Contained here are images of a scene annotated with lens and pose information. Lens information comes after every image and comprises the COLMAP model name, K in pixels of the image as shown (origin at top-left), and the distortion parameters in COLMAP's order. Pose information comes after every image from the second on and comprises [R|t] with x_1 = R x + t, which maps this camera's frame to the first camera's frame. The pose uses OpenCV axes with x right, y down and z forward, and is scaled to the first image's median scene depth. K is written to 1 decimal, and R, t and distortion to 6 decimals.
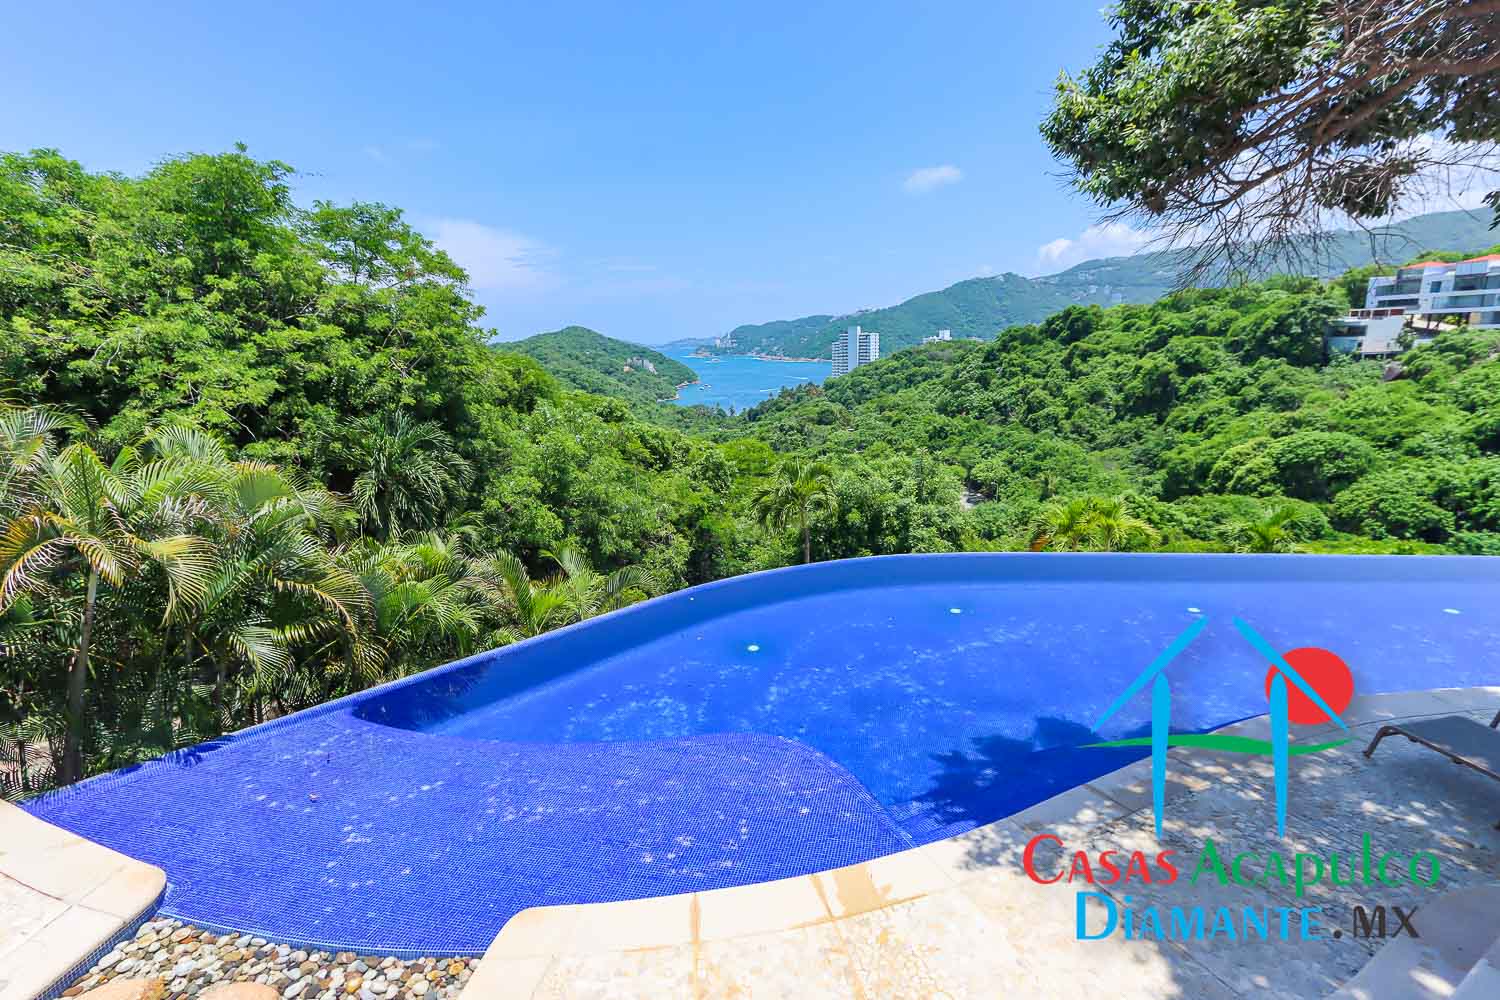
lens RADIAL K [[730.8, 0, 744.1], [0, 730.8, 504.4], [0, 0, 1]] dist [0.003996, 0.001422]
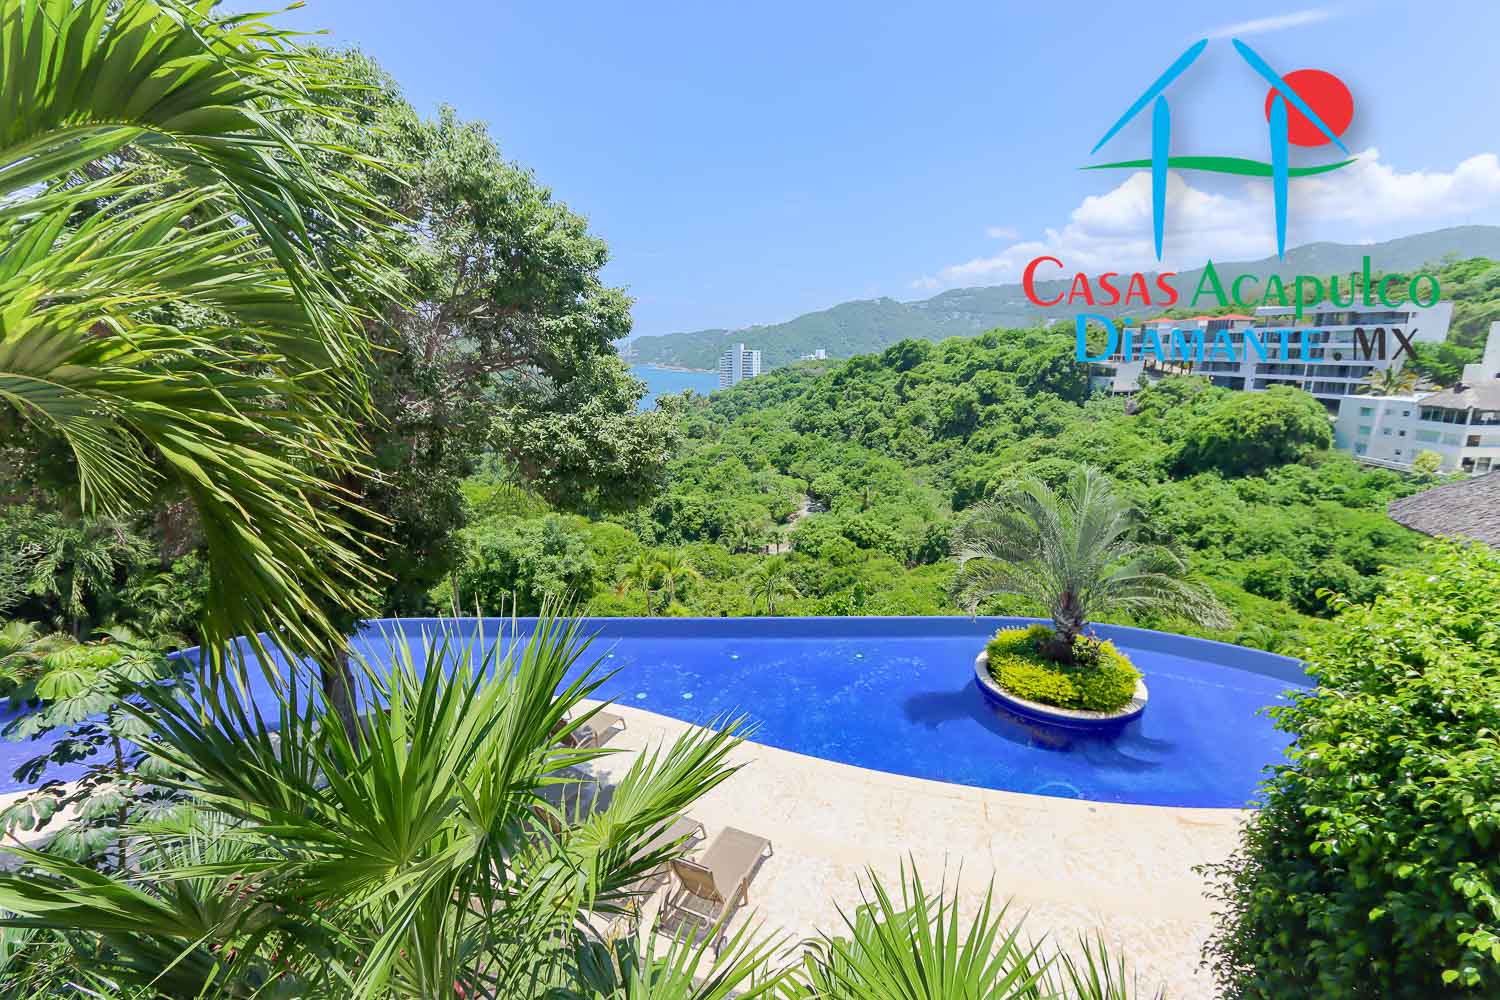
lens RADIAL K [[688.5, 0, 746.8], [0, 688.5, 503.4], [0, 0, 1]] dist [0.000043, 0.003558]
pose [[0.989670, -0.001659, 0.143356, 0.062450], [0.002035, 0.999995, -0.002481, -0.013945], [-0.143351, 0.002748, 0.989668, -0.050589]]
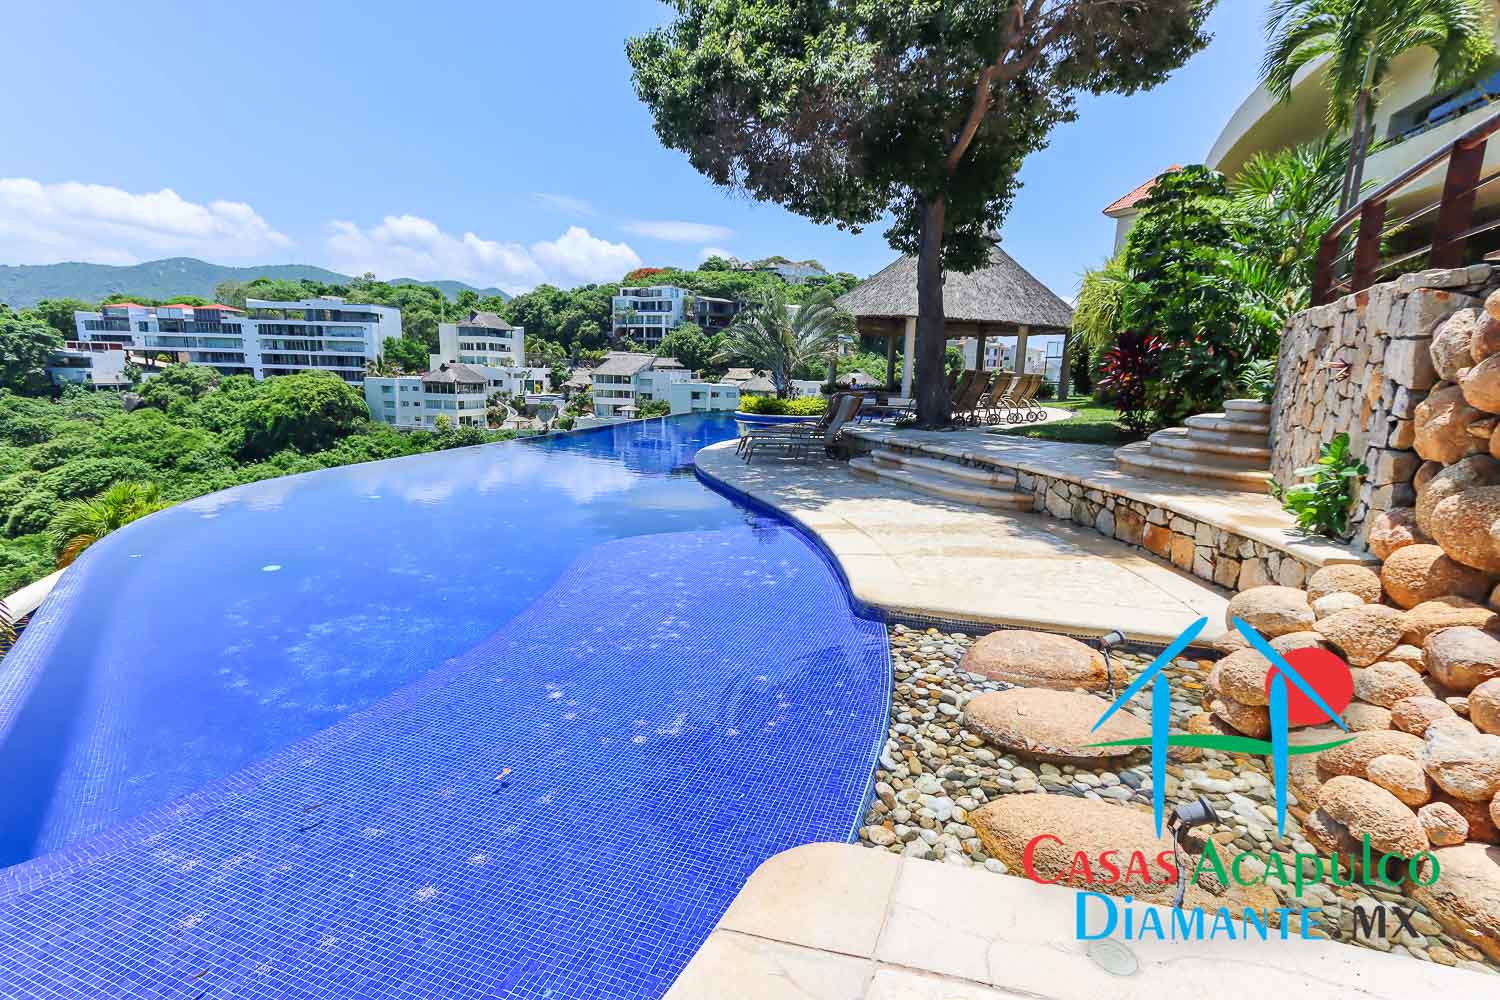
lens RADIAL K [[688.5, 0, 746.8], [0, 688.5, 503.4], [0, 0, 1]] dist [0.000043, 0.003558]
pose [[0.095737, -0.150062, 0.984030, -0.035215], [0.195160, 0.972214, 0.129273, 0.006751], [-0.976088, 0.179667, 0.122363, 0.026385]]
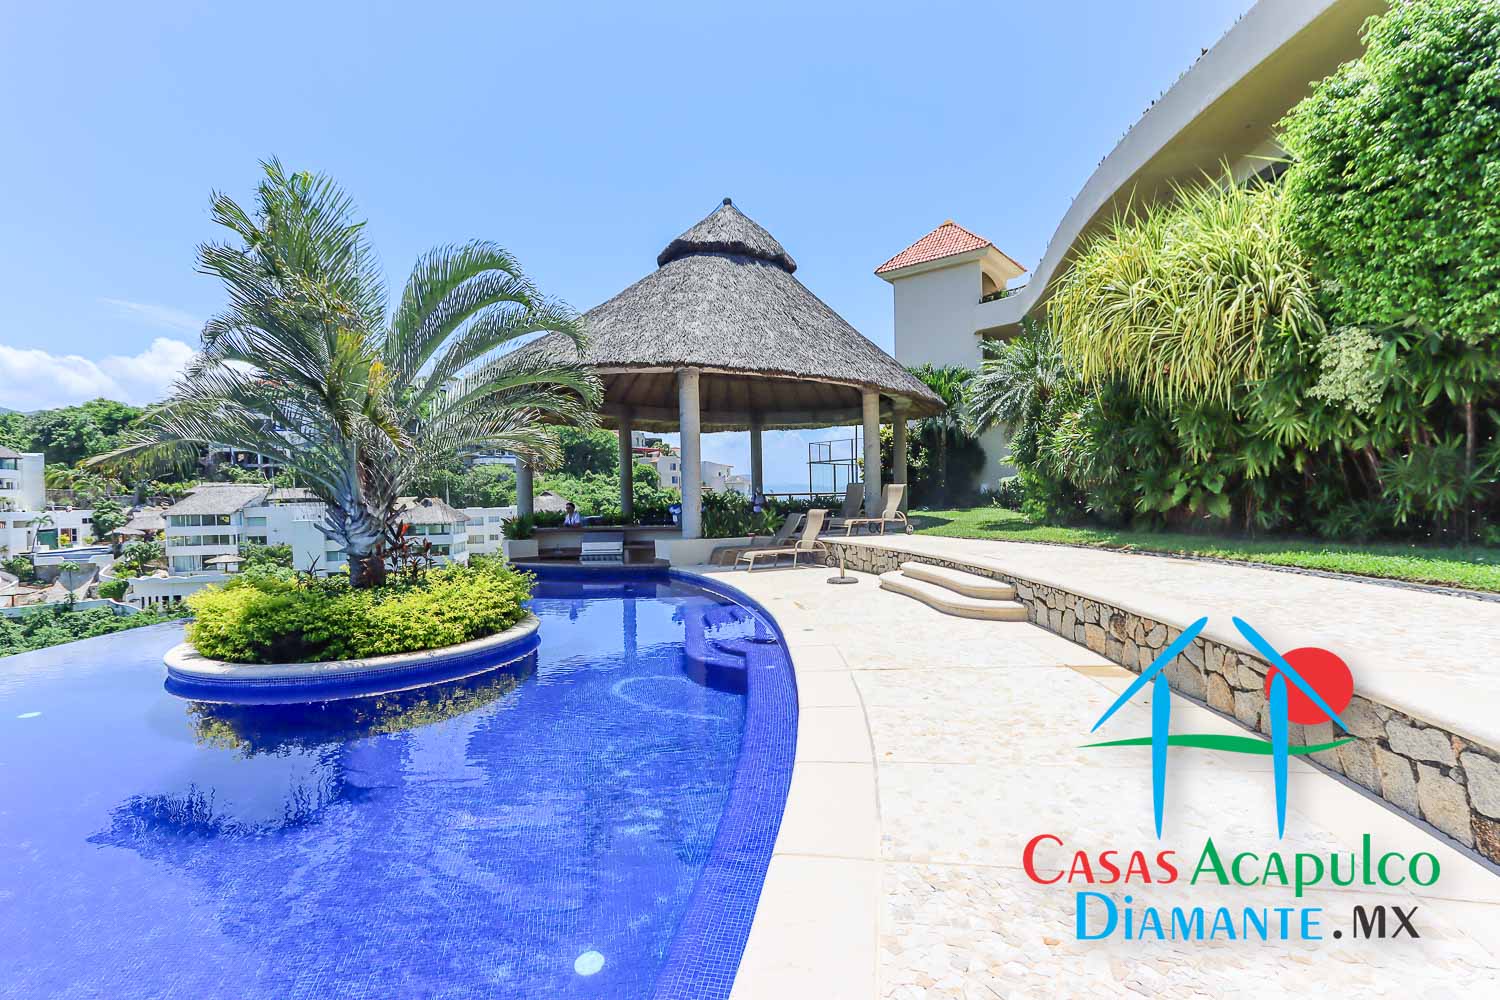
lens RADIAL K [[688.5, 0, 746.8], [0, 688.5, 503.4], [0, 0, 1]] dist [0.000043, 0.003558]
pose [[-0.339396, 0.029096, 0.940193, 0.065550], [0.244284, 0.967954, 0.058228, 0.003902], [-0.908370, 0.249437, -0.335628, 0.024585]]
